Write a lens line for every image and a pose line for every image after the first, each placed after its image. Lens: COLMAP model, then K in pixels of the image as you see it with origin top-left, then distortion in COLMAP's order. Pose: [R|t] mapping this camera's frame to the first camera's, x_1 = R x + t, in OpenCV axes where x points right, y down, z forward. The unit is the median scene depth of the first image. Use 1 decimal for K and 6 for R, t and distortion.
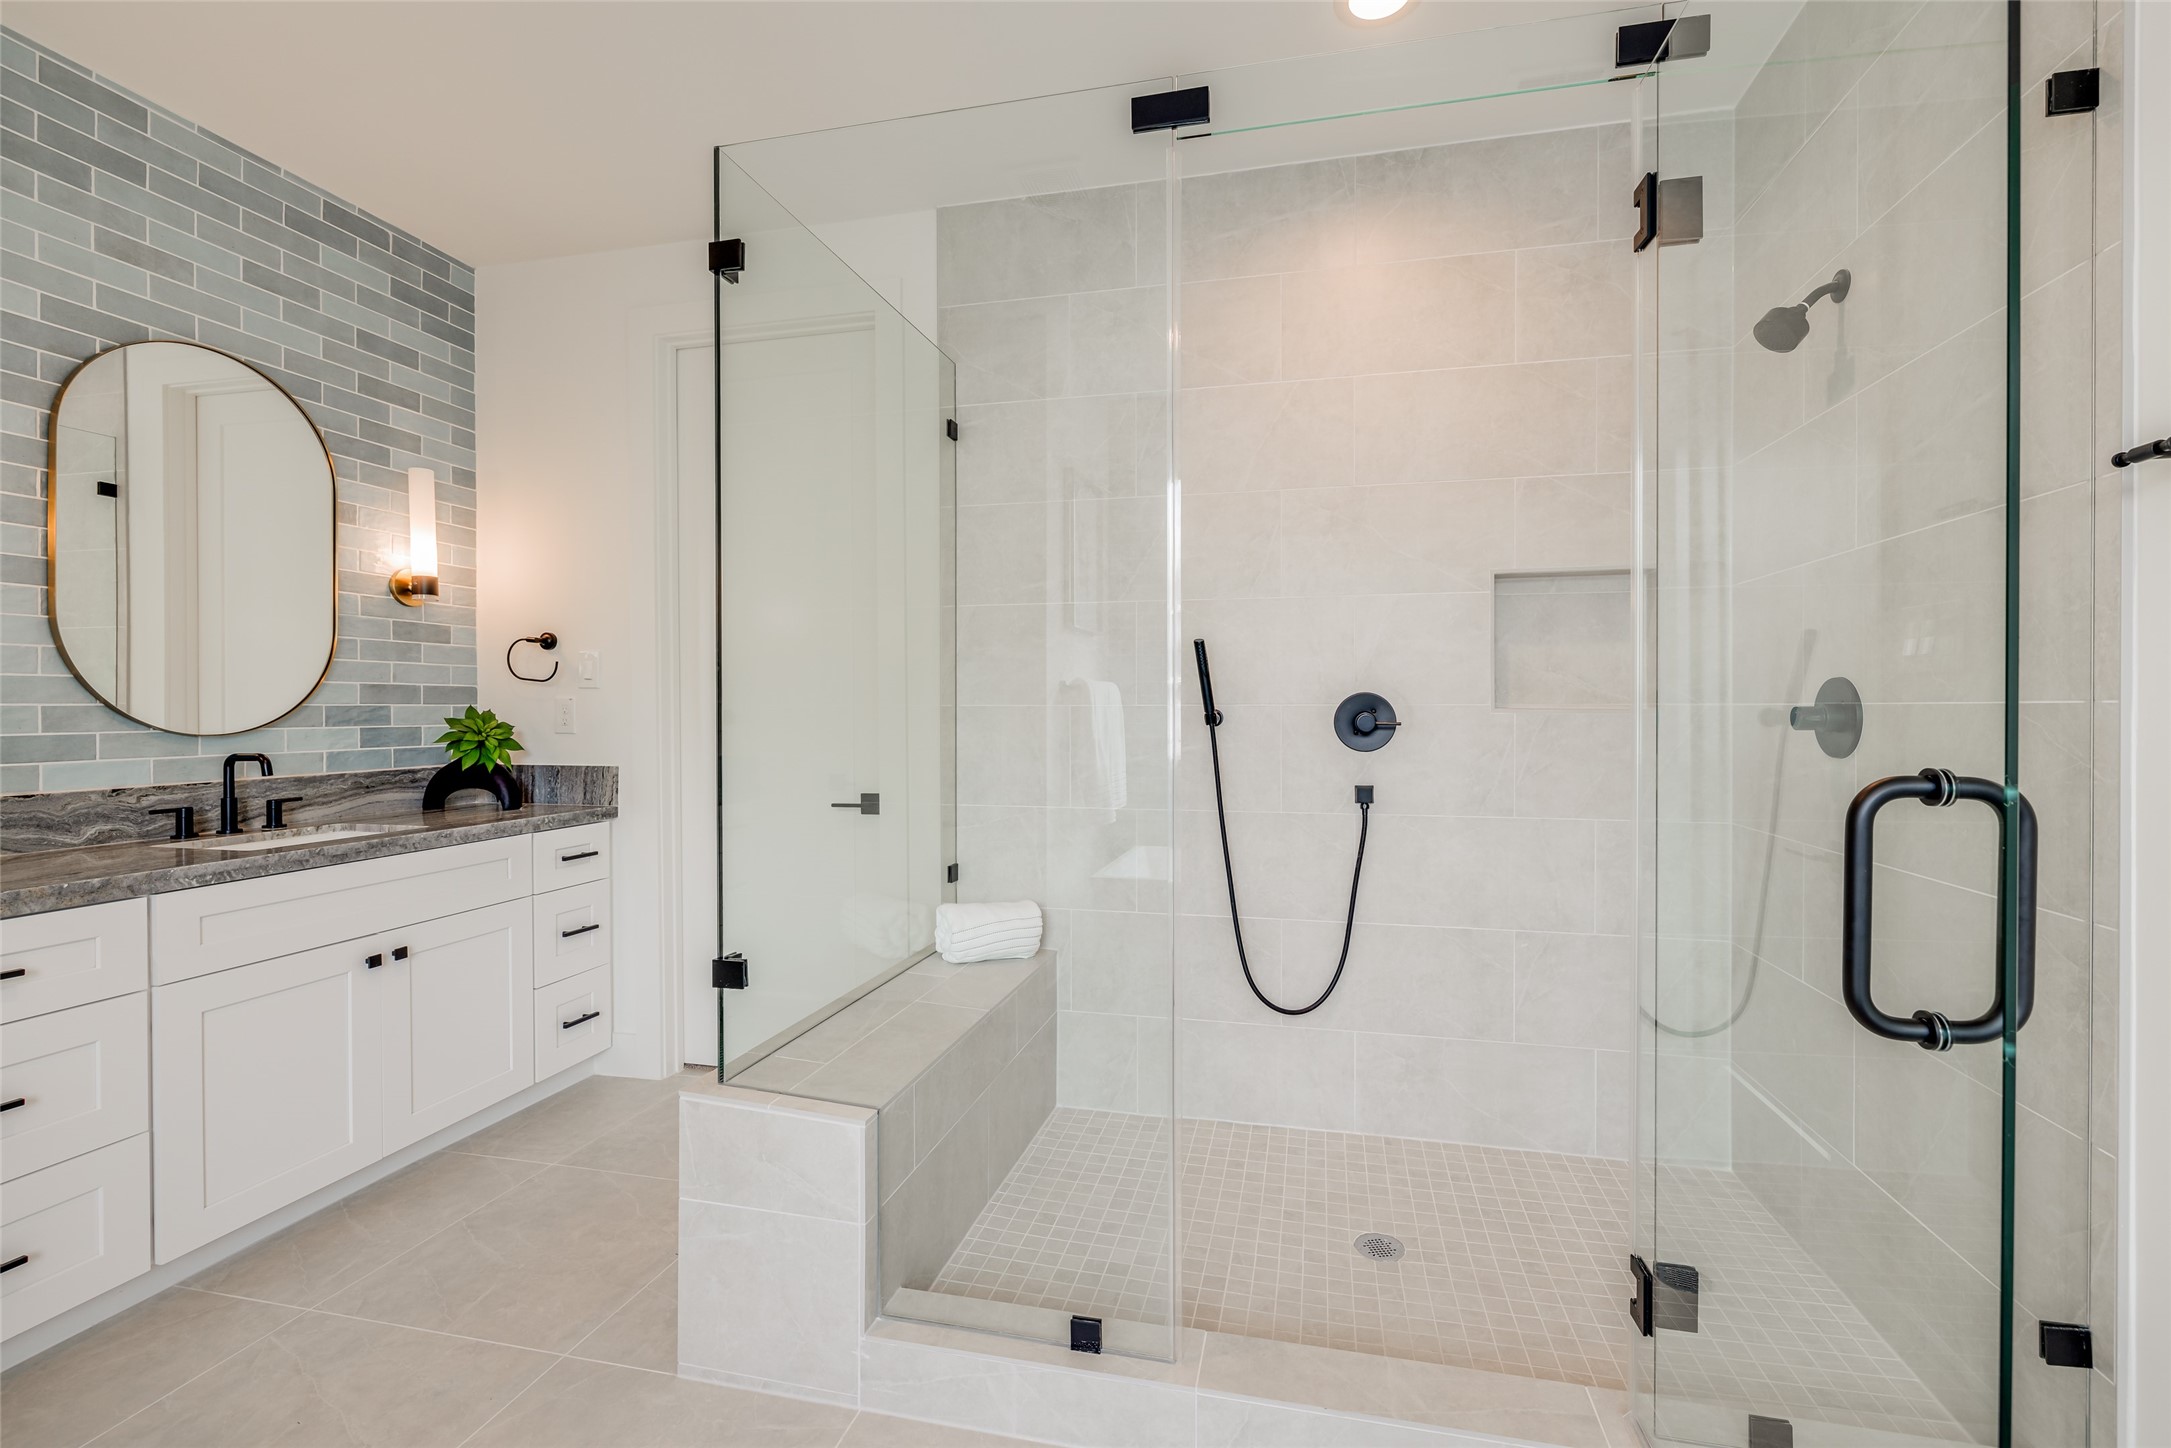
lens RADIAL K [[917.8, 0, 1104.1], [0, 917.8, 716.3], [0, 0, 1]] dist [-0.005440, 0.001917]
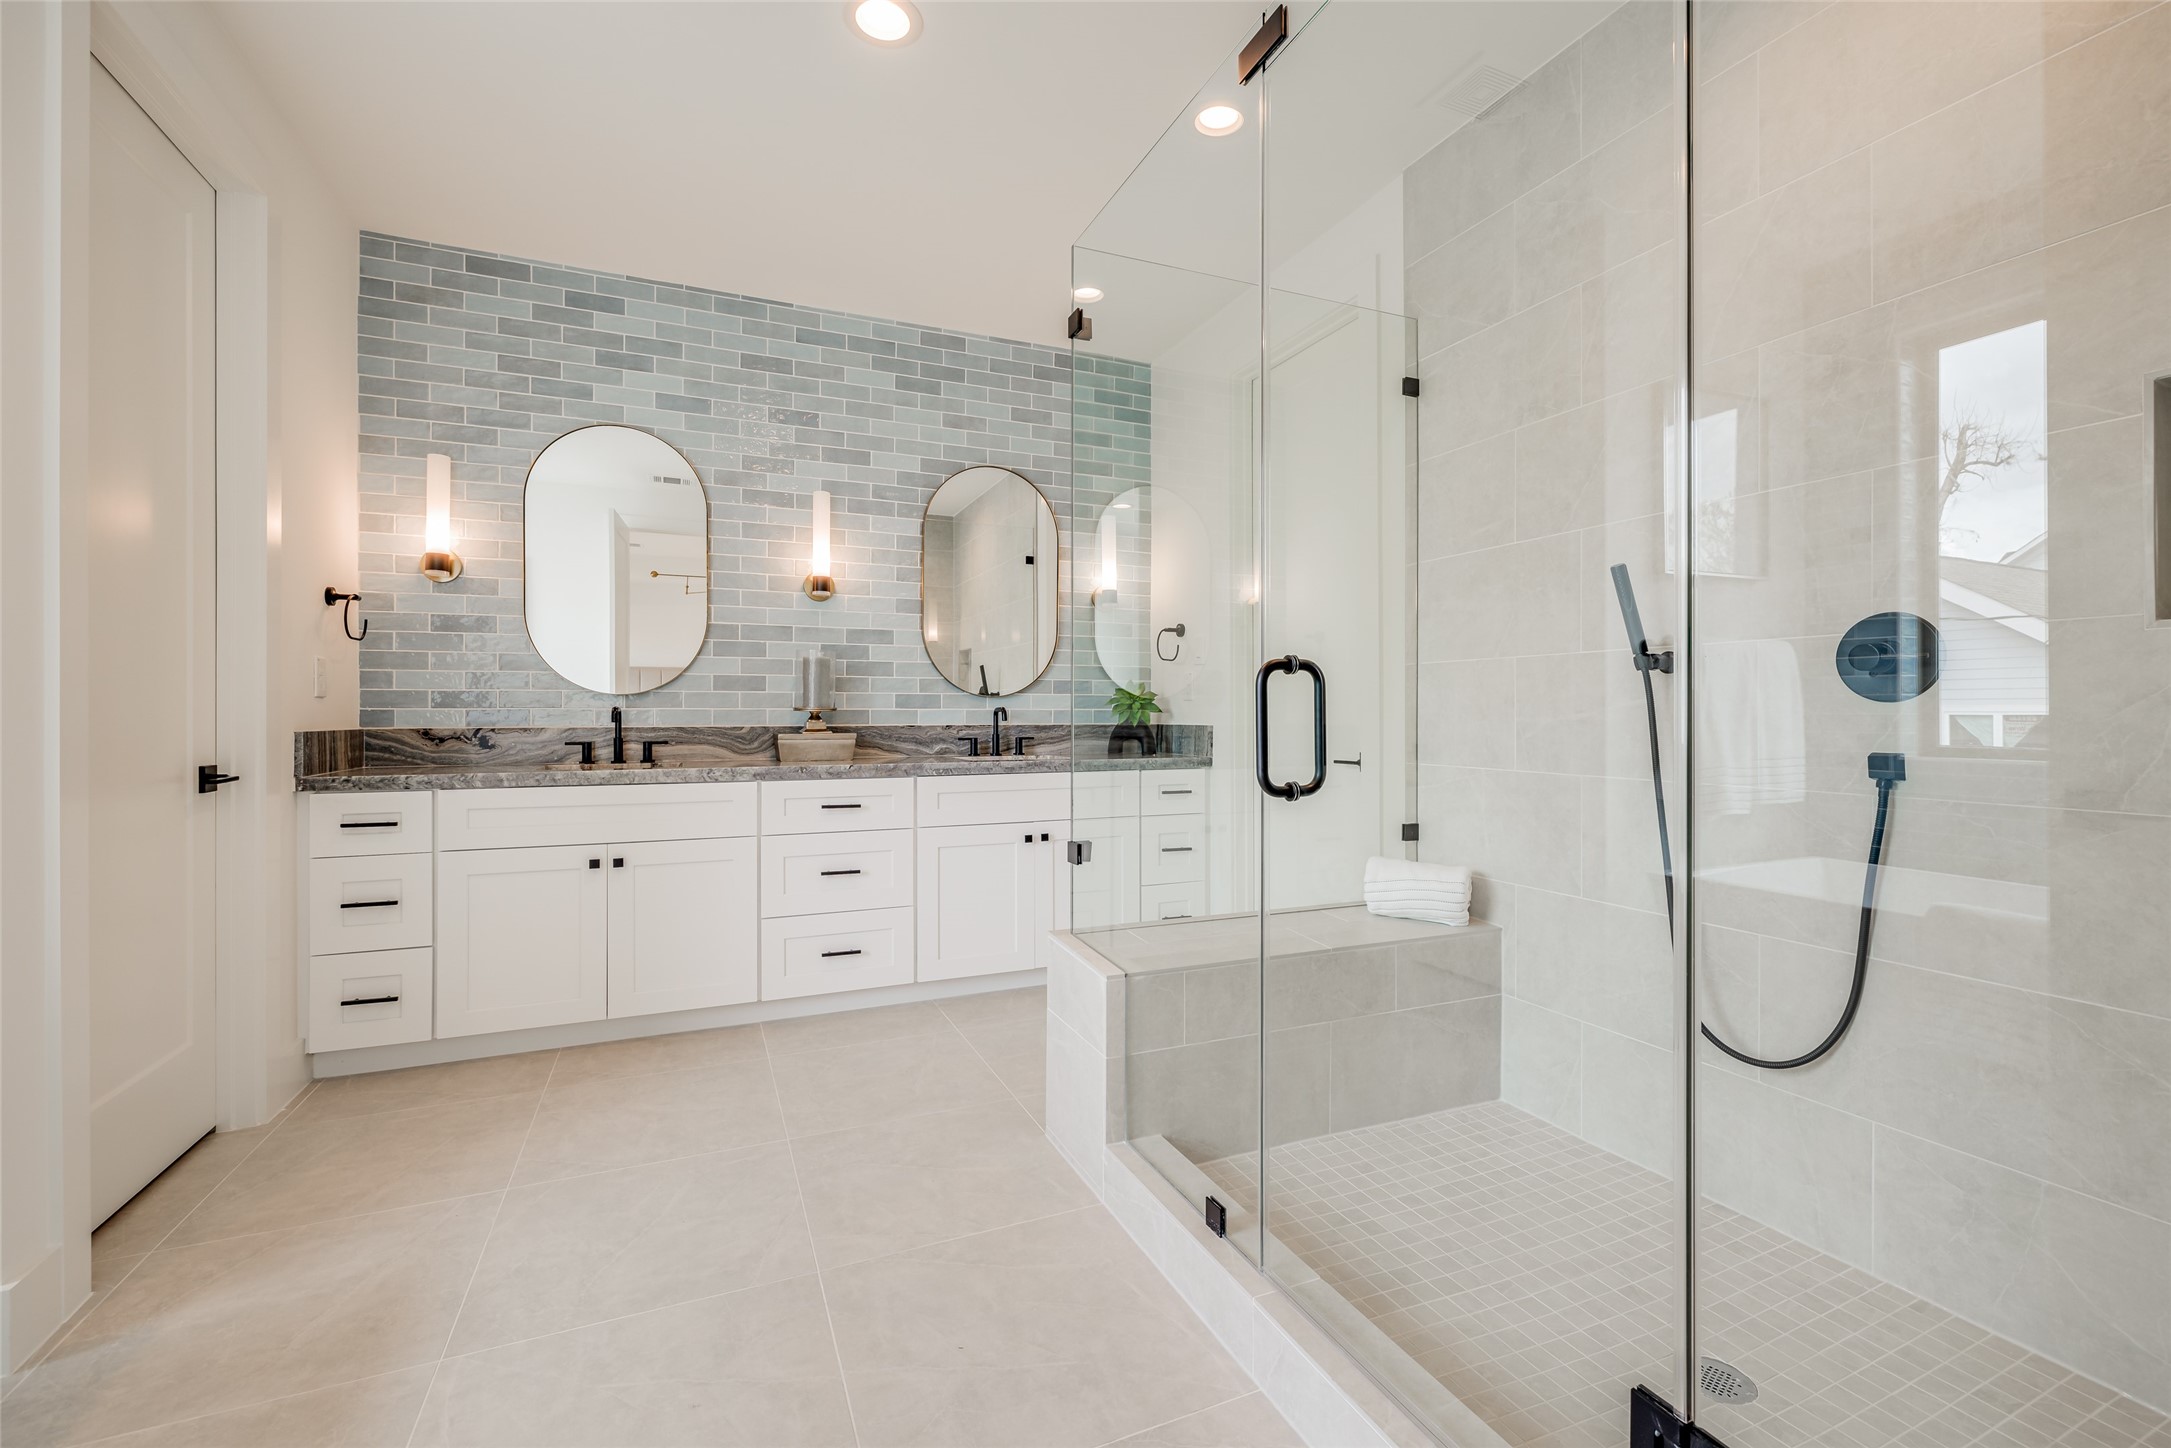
lens RADIAL K [[917.8, 0, 1099.7], [0, 917.8, 715.7], [0, 0, 1]] dist [-0.005440, 0.001917]
pose [[0.597773, 0.003927, -0.801656, 0.462725], [-0.009245, 0.999955, -0.001995, 0.053777], [0.801612, 0.008604, 0.597782, 0.145598]]
